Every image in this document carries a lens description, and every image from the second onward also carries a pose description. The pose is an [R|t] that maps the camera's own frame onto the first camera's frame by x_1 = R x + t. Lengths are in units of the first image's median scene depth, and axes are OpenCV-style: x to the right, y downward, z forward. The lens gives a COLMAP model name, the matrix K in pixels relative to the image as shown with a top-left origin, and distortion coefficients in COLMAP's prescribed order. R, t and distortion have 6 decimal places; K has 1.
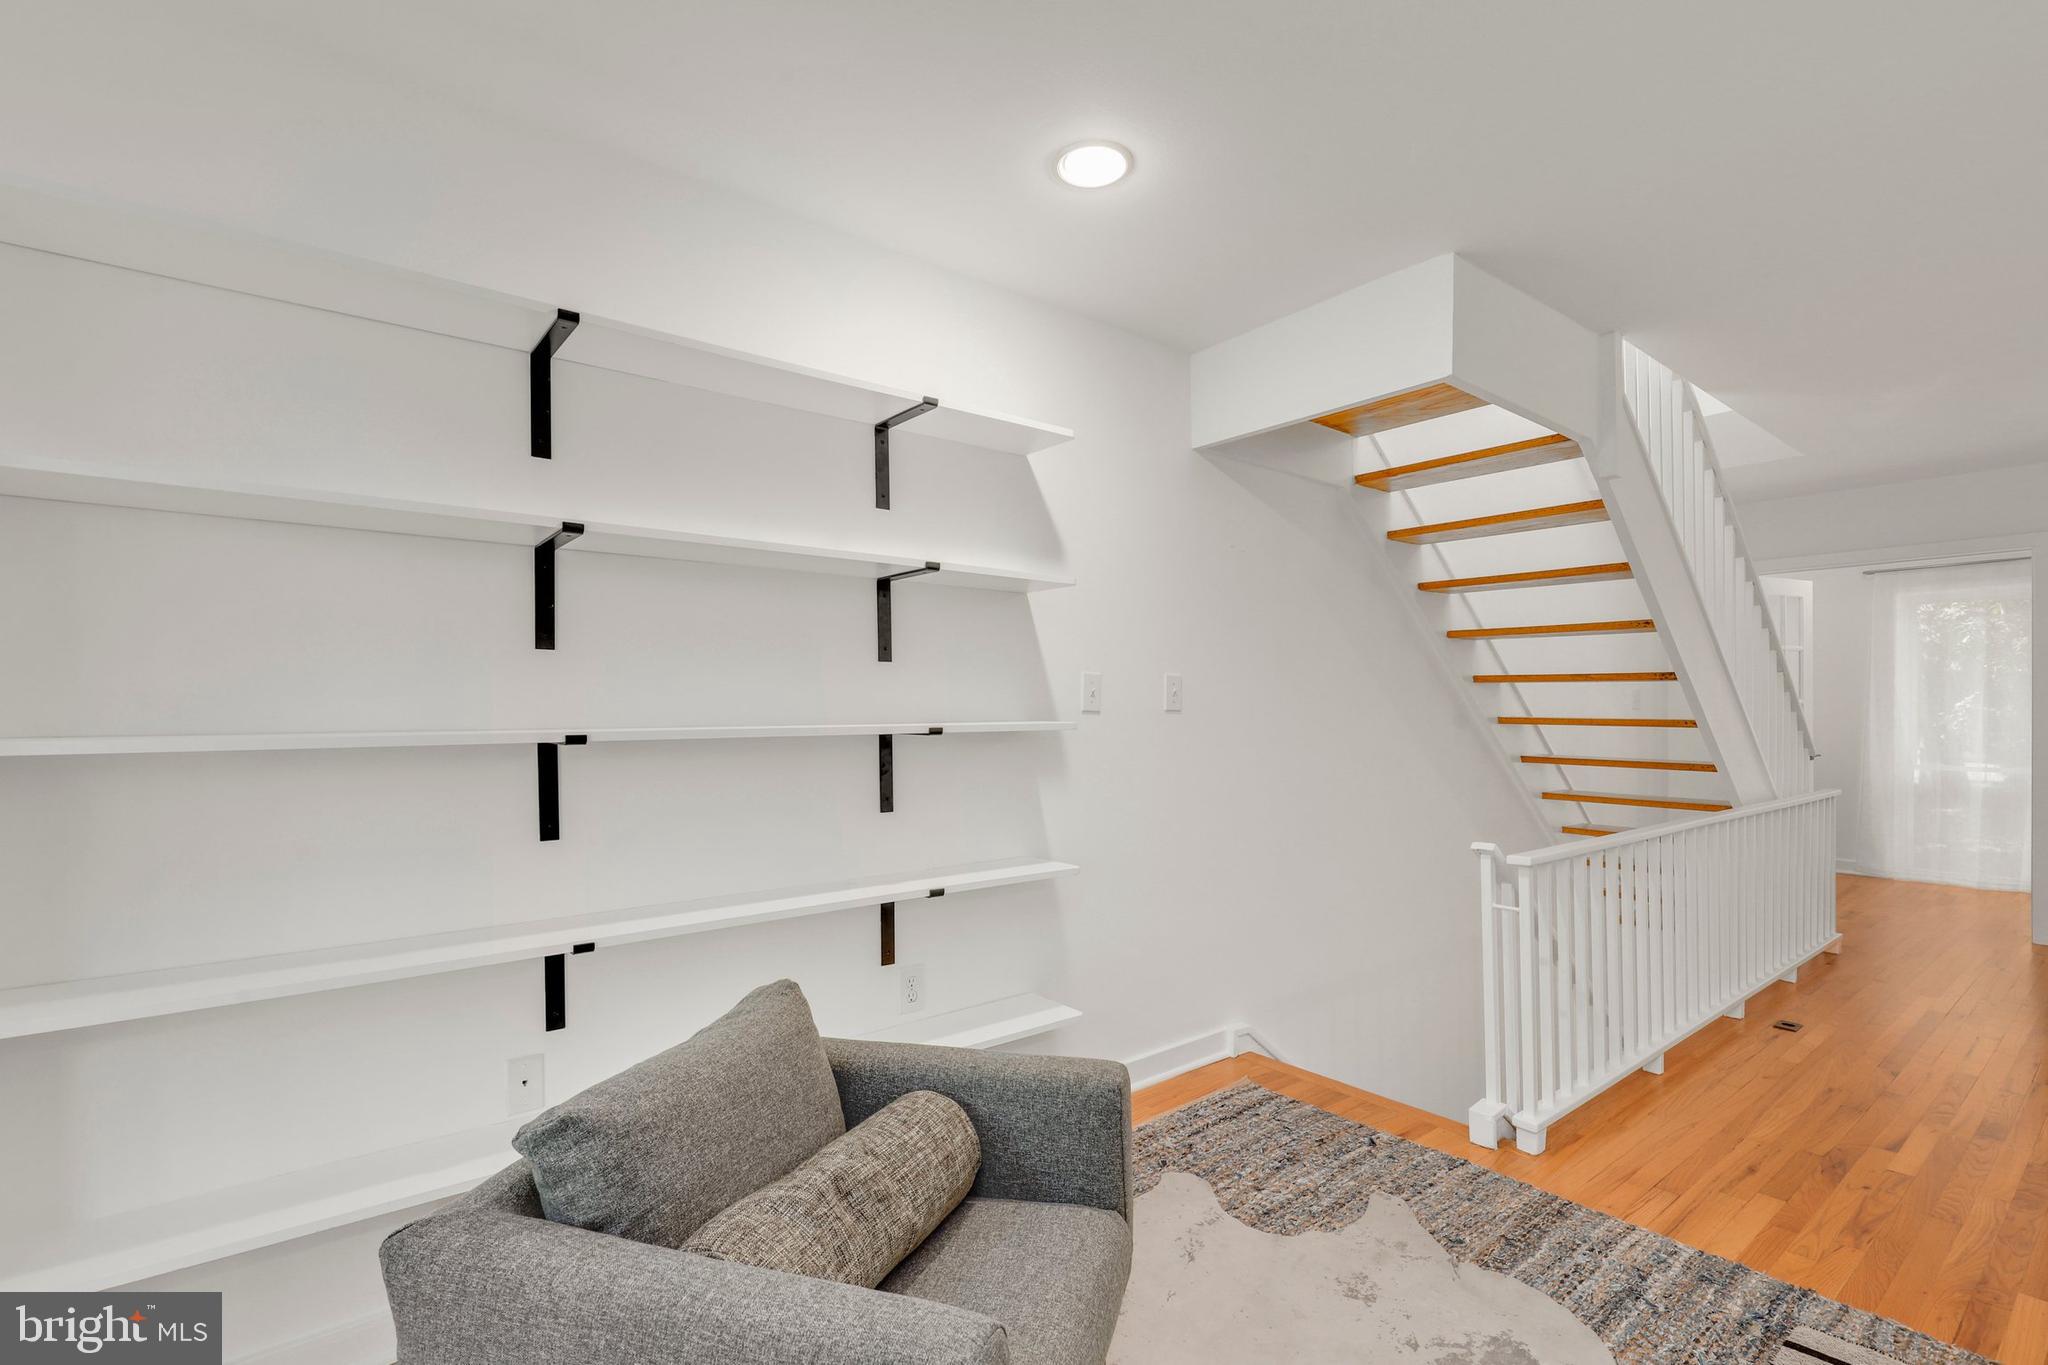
lens RADIAL K [[927.1, 0, 1020.9], [0, 927.1, 700.1], [0, 0, 1]] dist [0.001186, -0.000133]
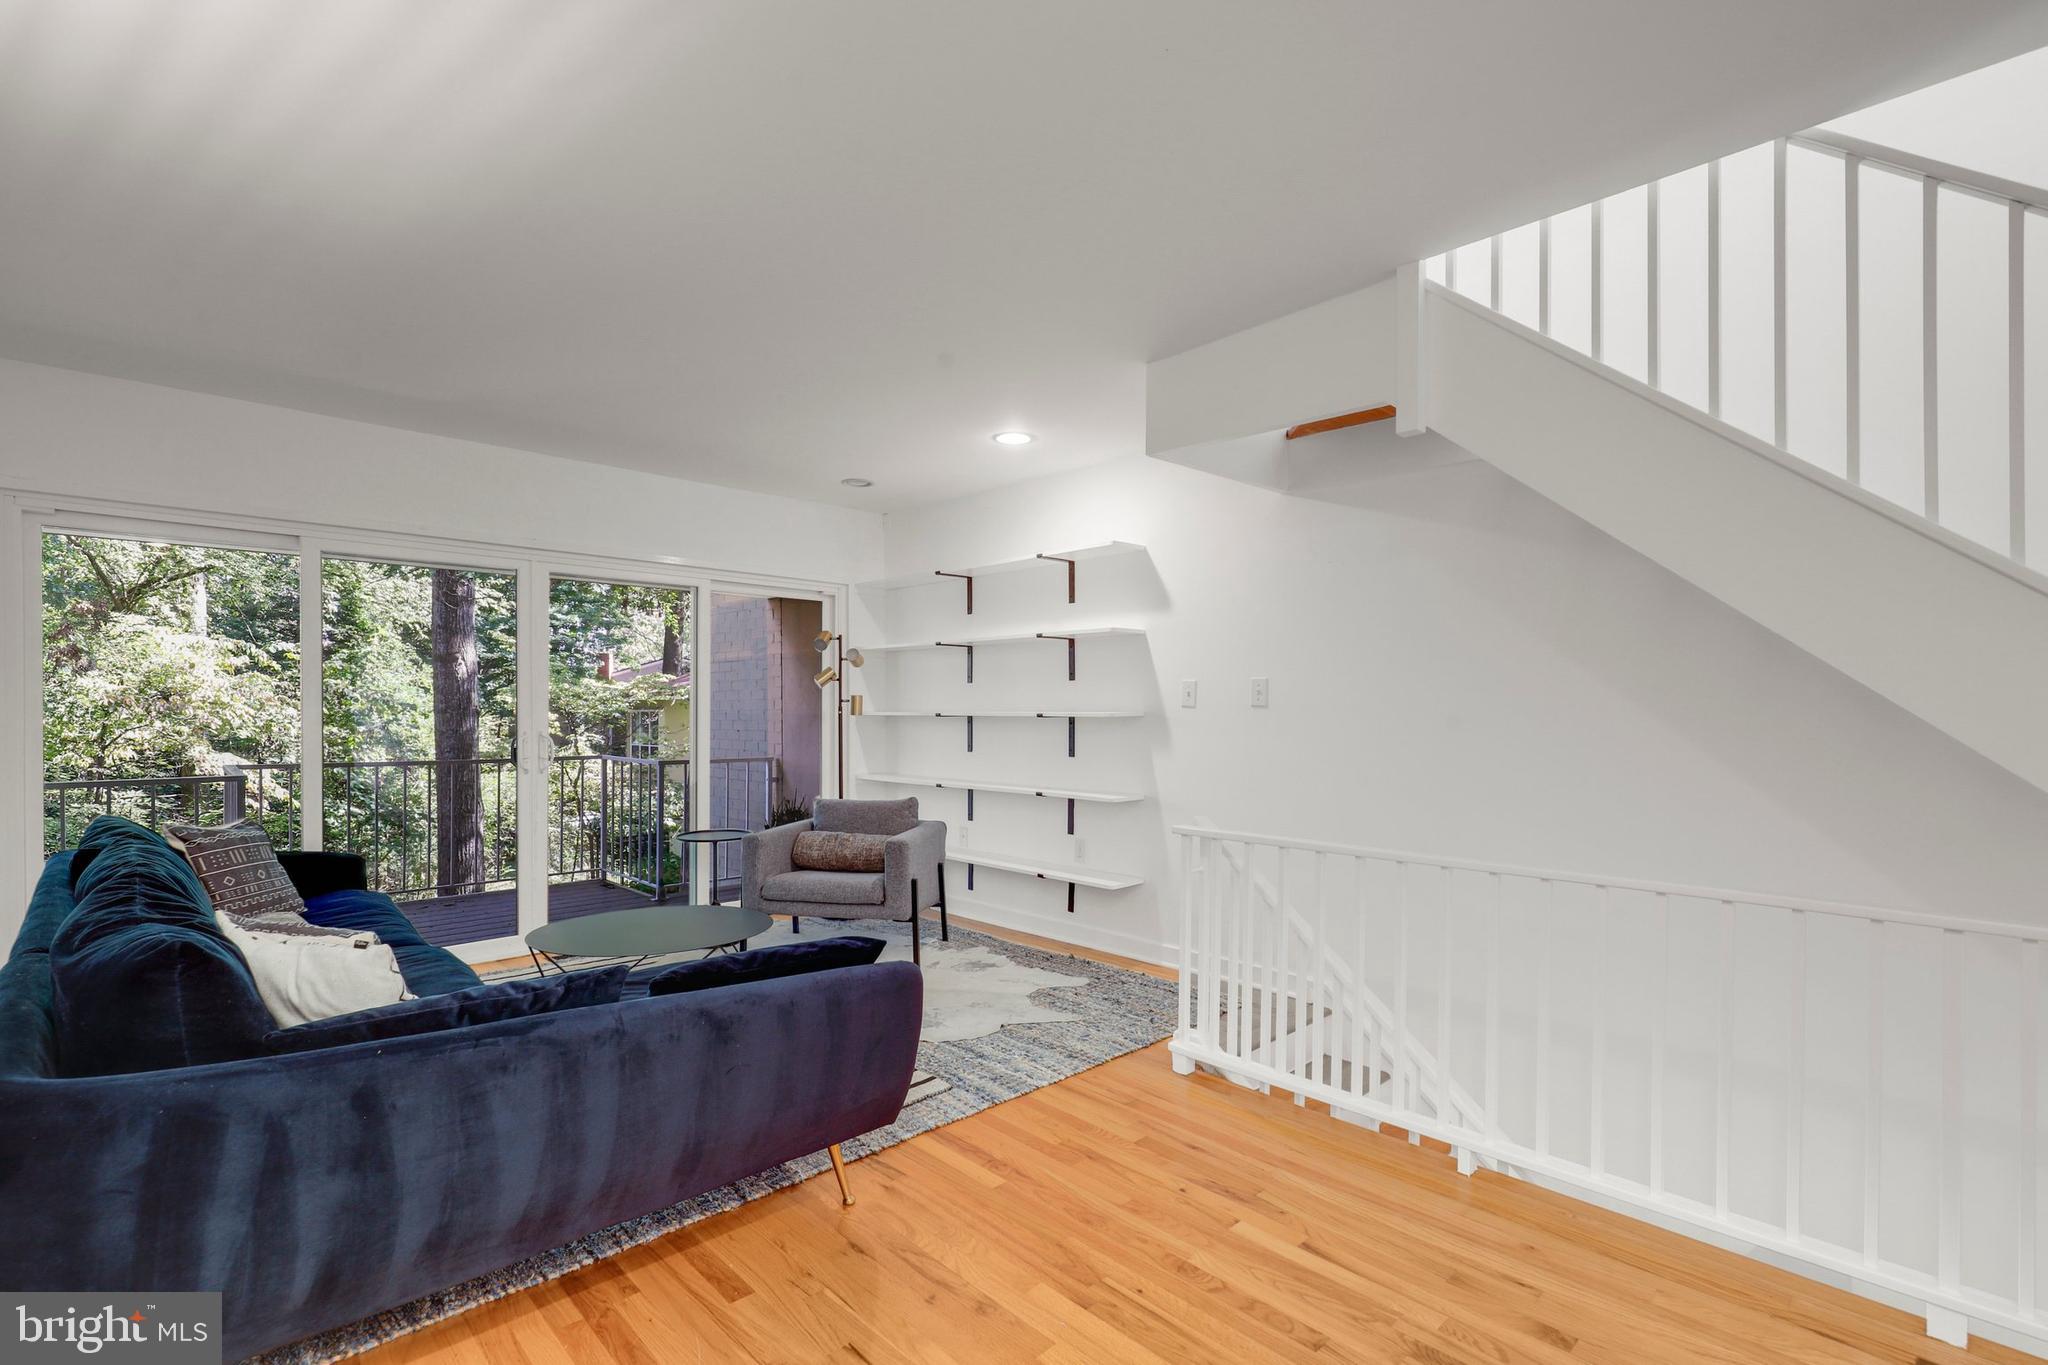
lens RADIAL K [[927.1, 0, 1020.9], [0, 927.1, 700.1], [0, 0, 1]] dist [0.001186, -0.000133]
pose [[0.097510, -0.004601, -0.995224, 1.786822], [0.011371, 0.999929, -0.003509, 0.006148], [0.995170, -0.010975, 0.097556, 0.702525]]
